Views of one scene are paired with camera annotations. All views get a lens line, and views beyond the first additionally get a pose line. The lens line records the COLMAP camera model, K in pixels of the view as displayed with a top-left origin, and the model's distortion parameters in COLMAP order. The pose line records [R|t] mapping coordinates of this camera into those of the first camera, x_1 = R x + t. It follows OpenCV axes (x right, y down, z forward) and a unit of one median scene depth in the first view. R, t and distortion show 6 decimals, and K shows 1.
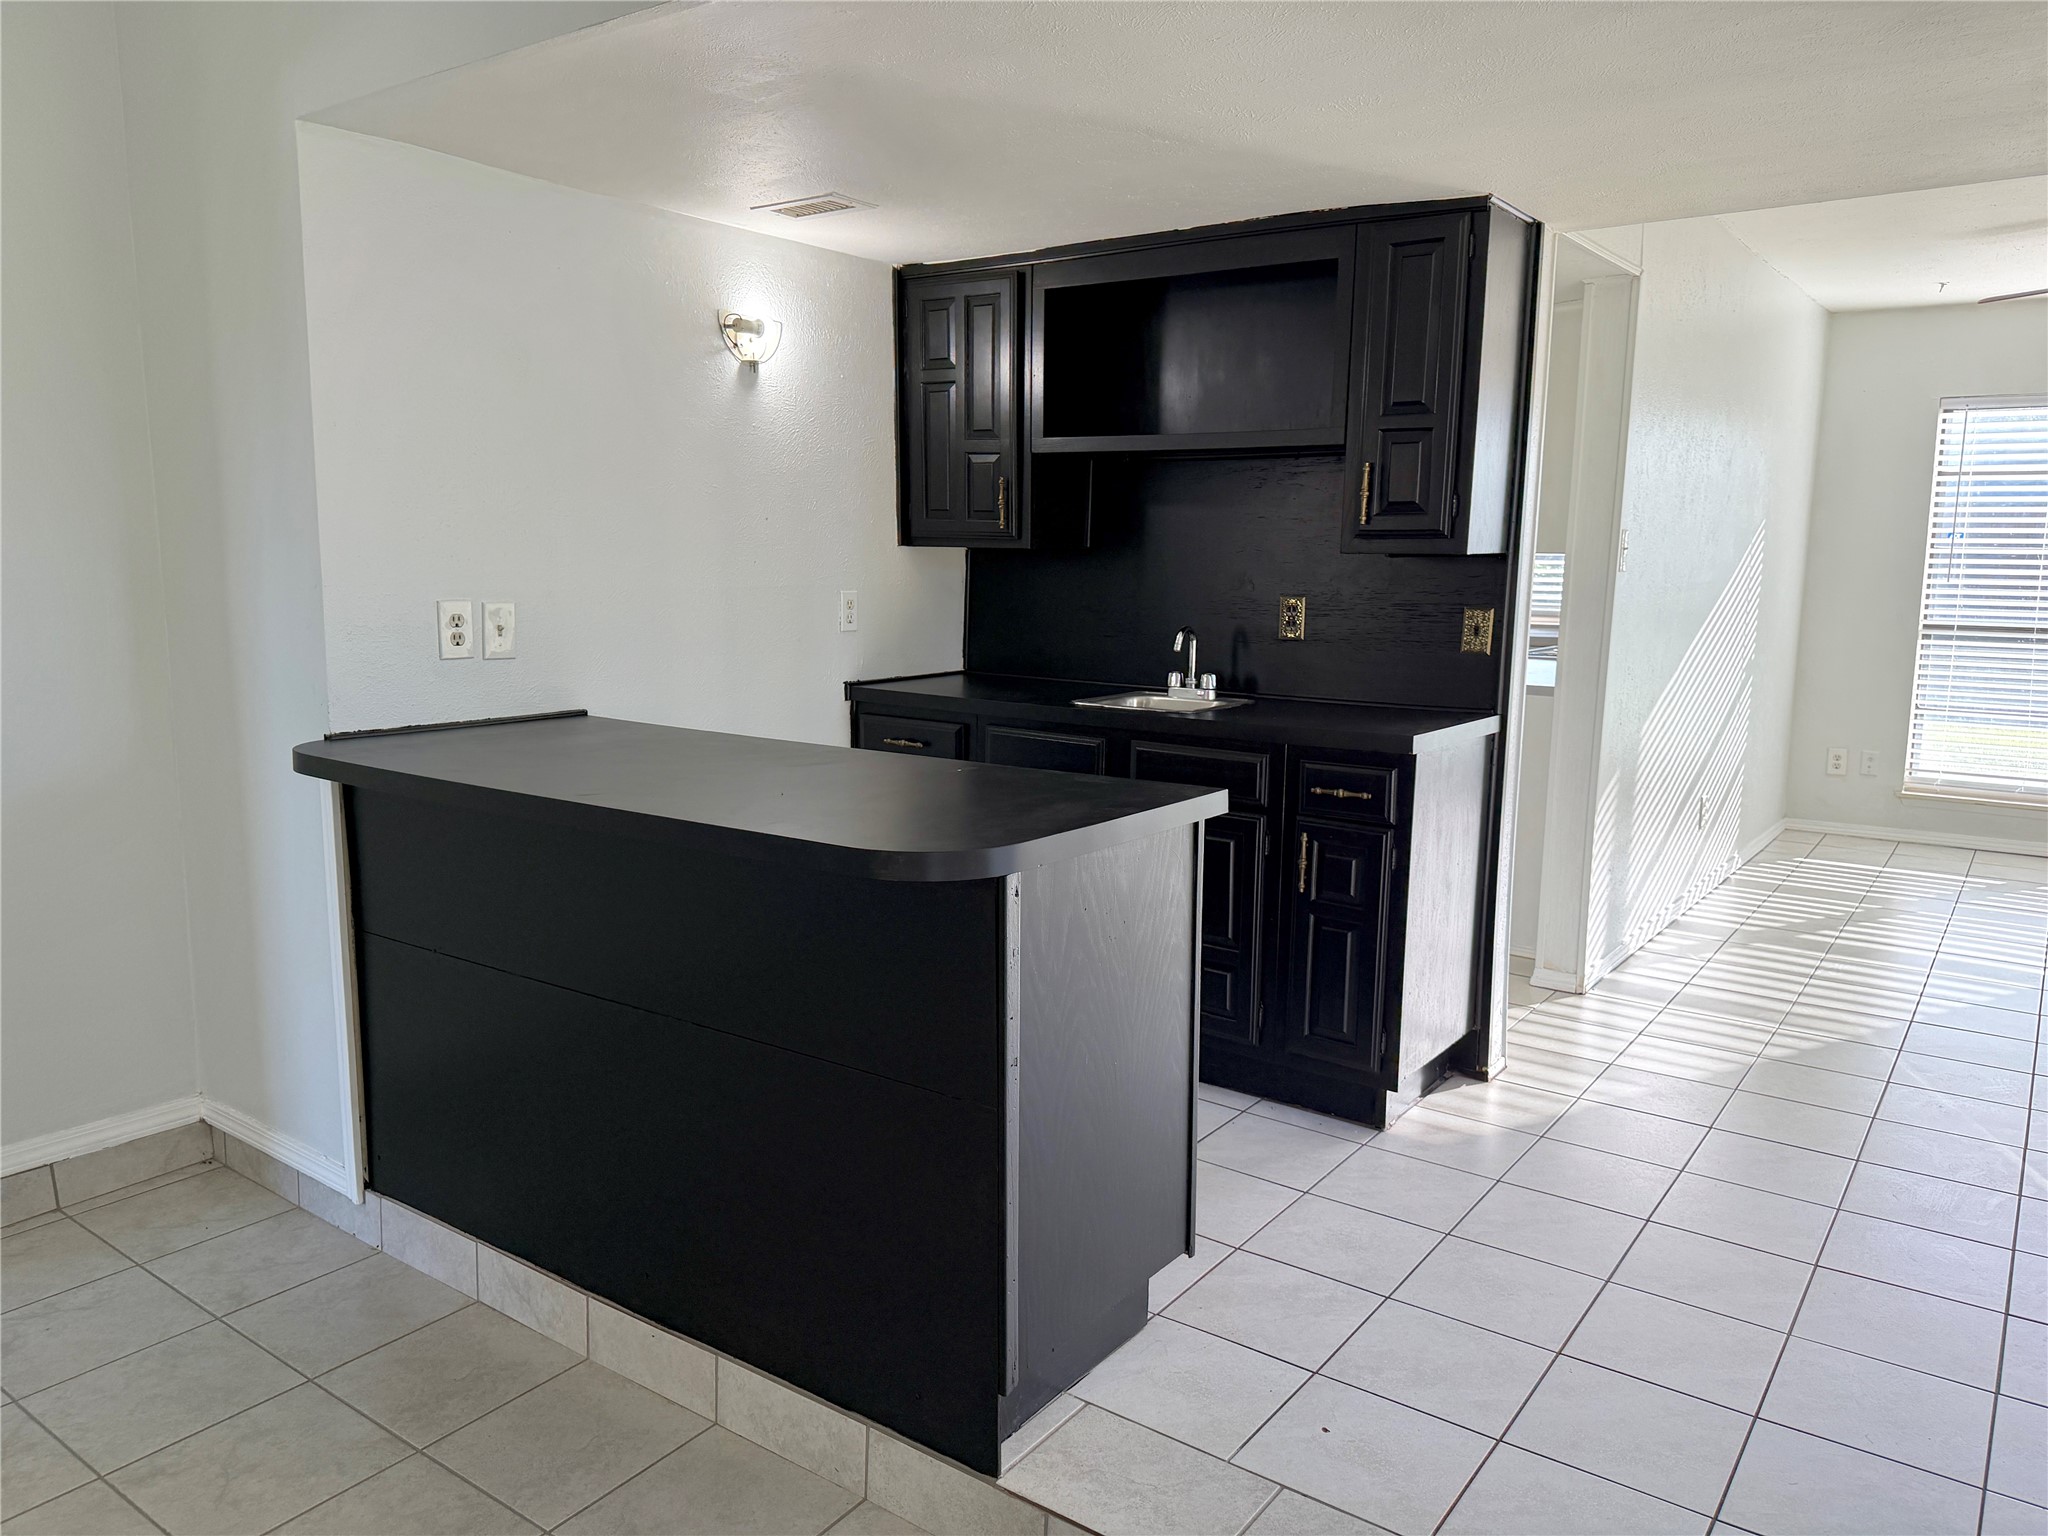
lens RADIAL K [[1428.2, 0, 1028.6], [0, 1428.2, 776.1], [0, 0, 1]] dist [0.059690, -0.068710]
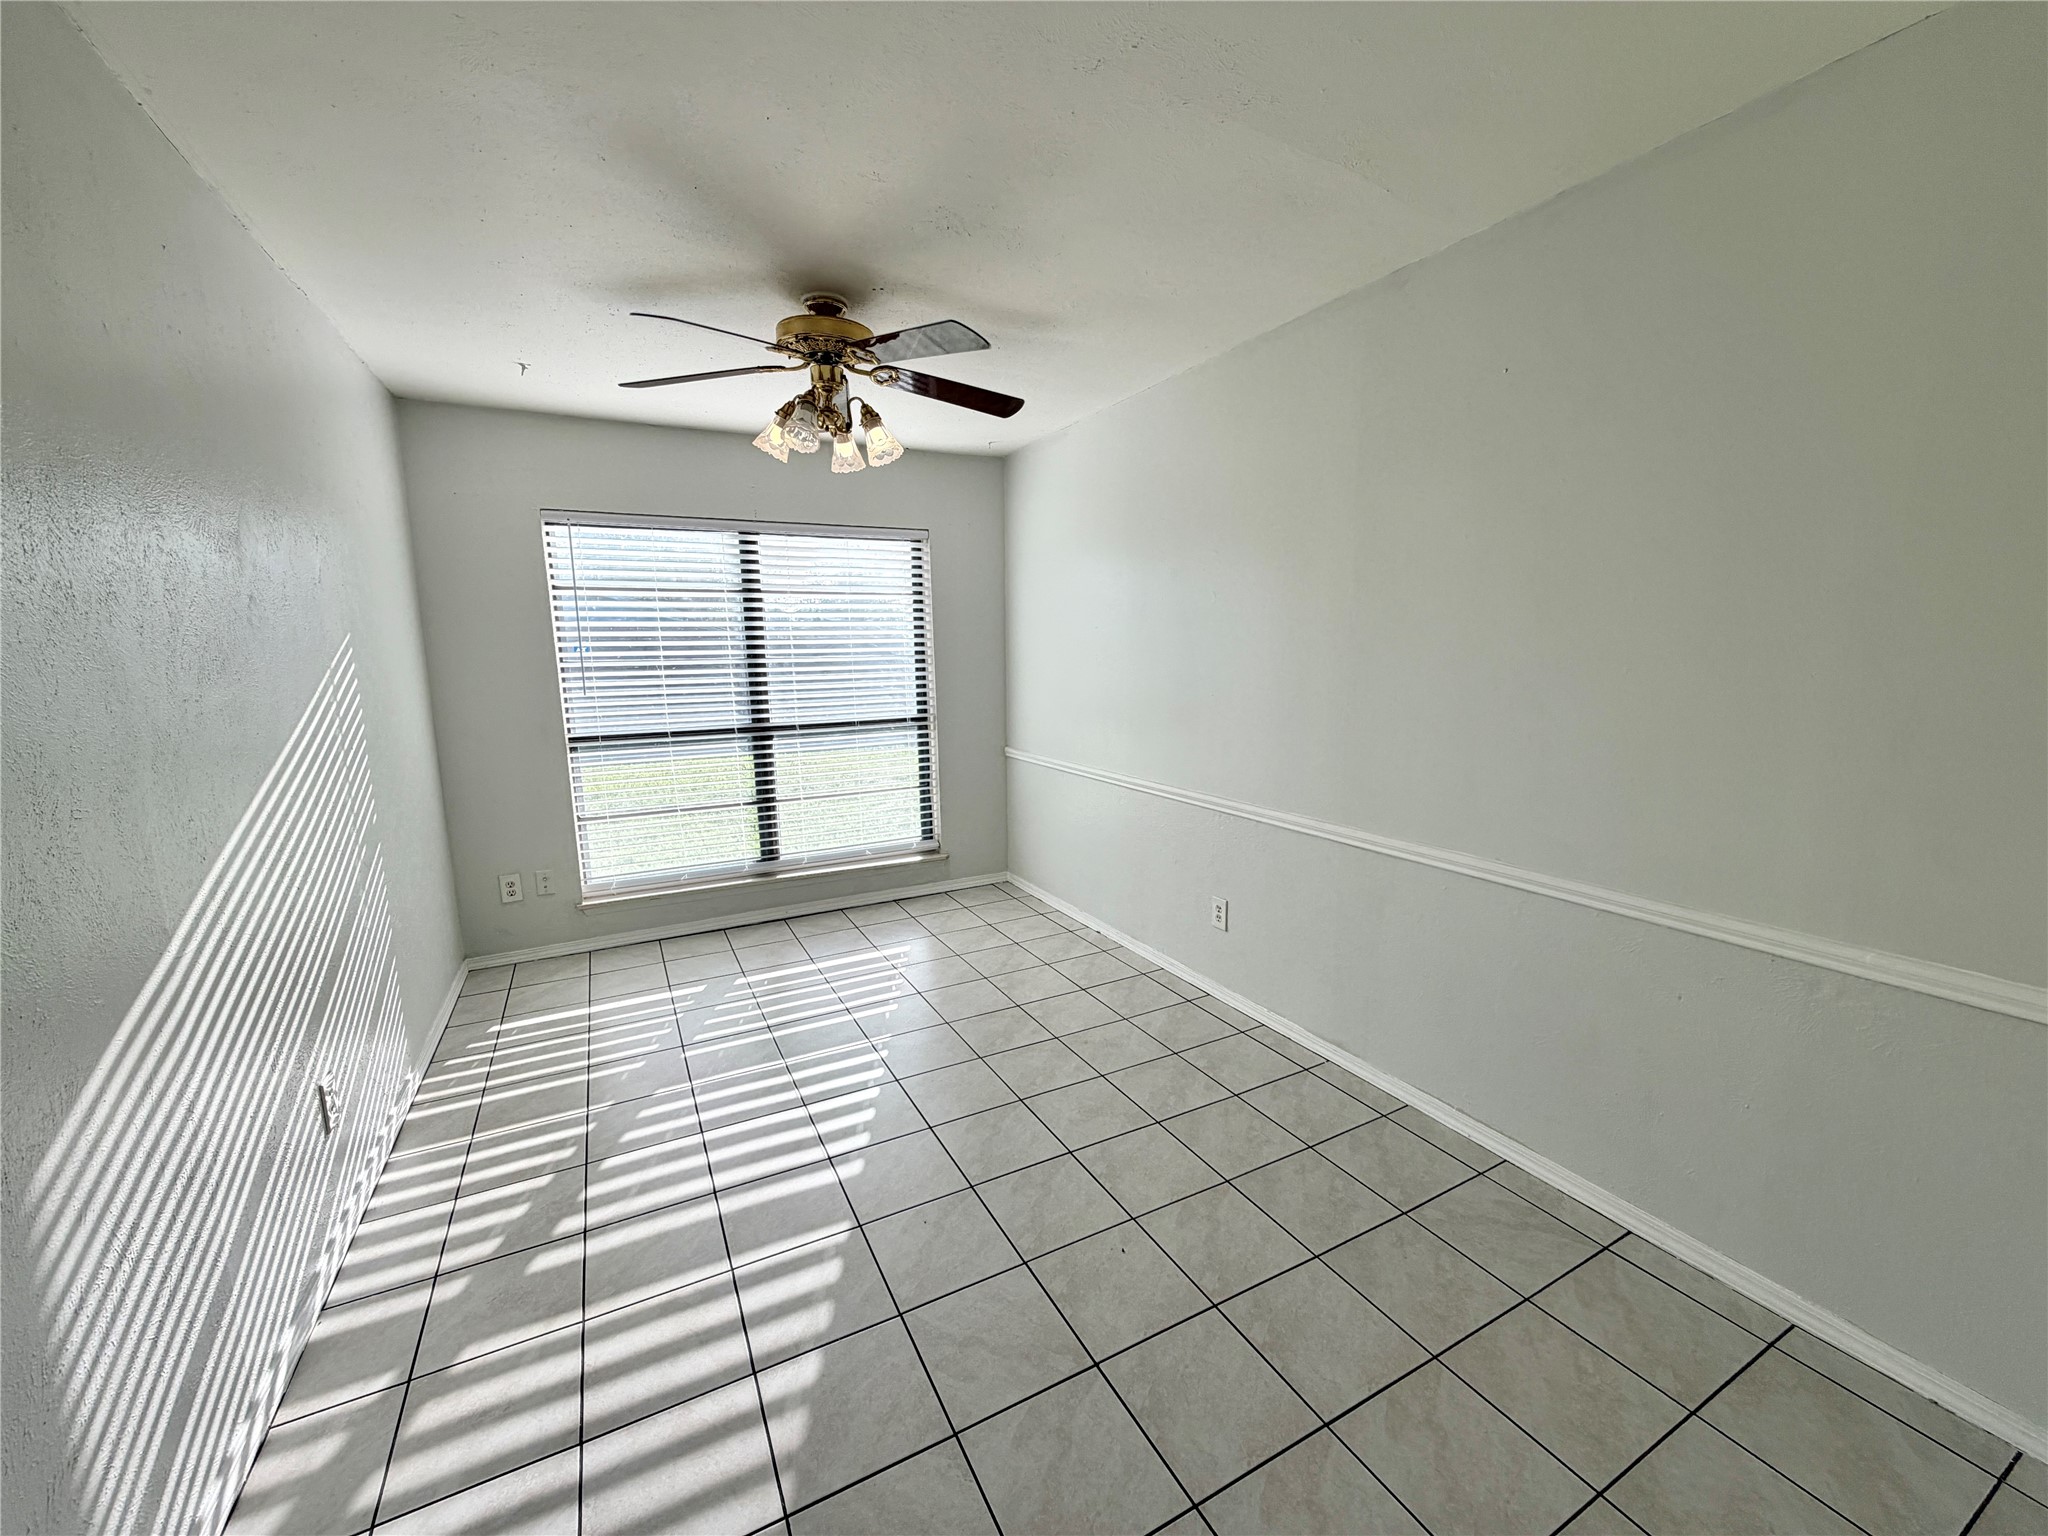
lens RADIAL K [[809.9, 0, 1018.0], [0, 809.9, 765.8], [0, 0, 1]] dist [0.000795, -0.000268]
pose [[0.452439, -0.147946, 0.879438, 0.446144], [0.160360, 0.983566, 0.082964, -0.139998], [-0.877259, 0.103490, 0.468728, 0.790468]]
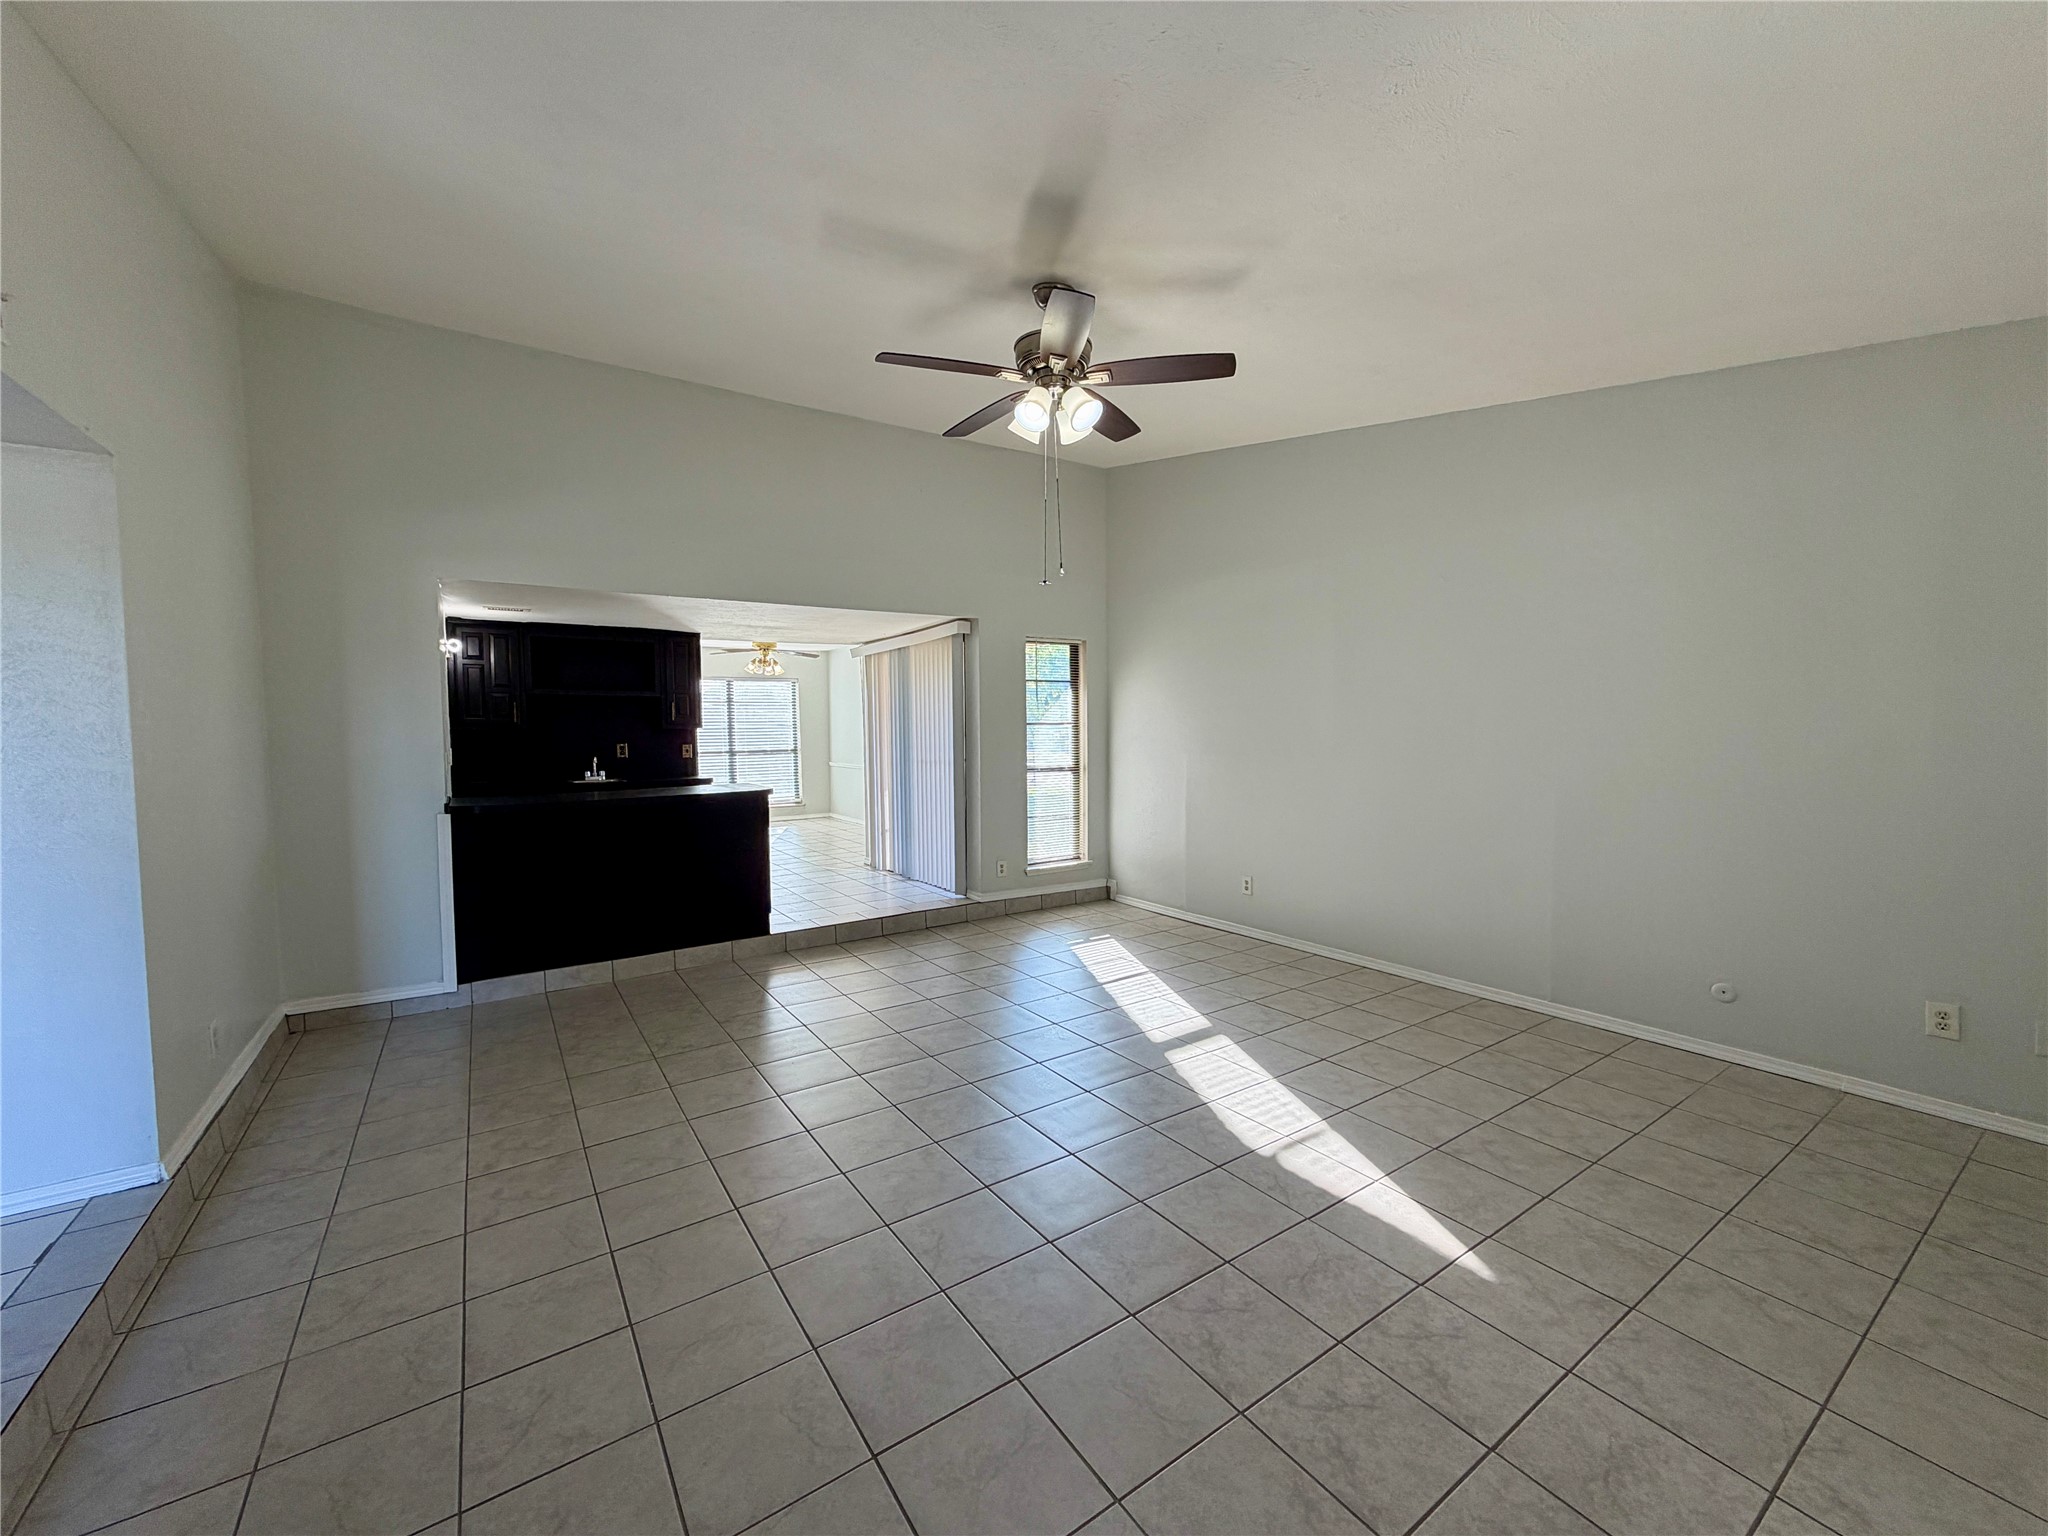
lens RADIAL K [[809.9, 0, 1022.7], [0, 809.9, 767.6], [0, 0, 1]] dist [0.000795, -0.000268]
pose [[0.338973, -0.061639, 0.938775, -1.115412], [0.160726, 0.986976, 0.006769, 0.048072], [-0.926965, 0.148591, 0.344465, -0.354587]]
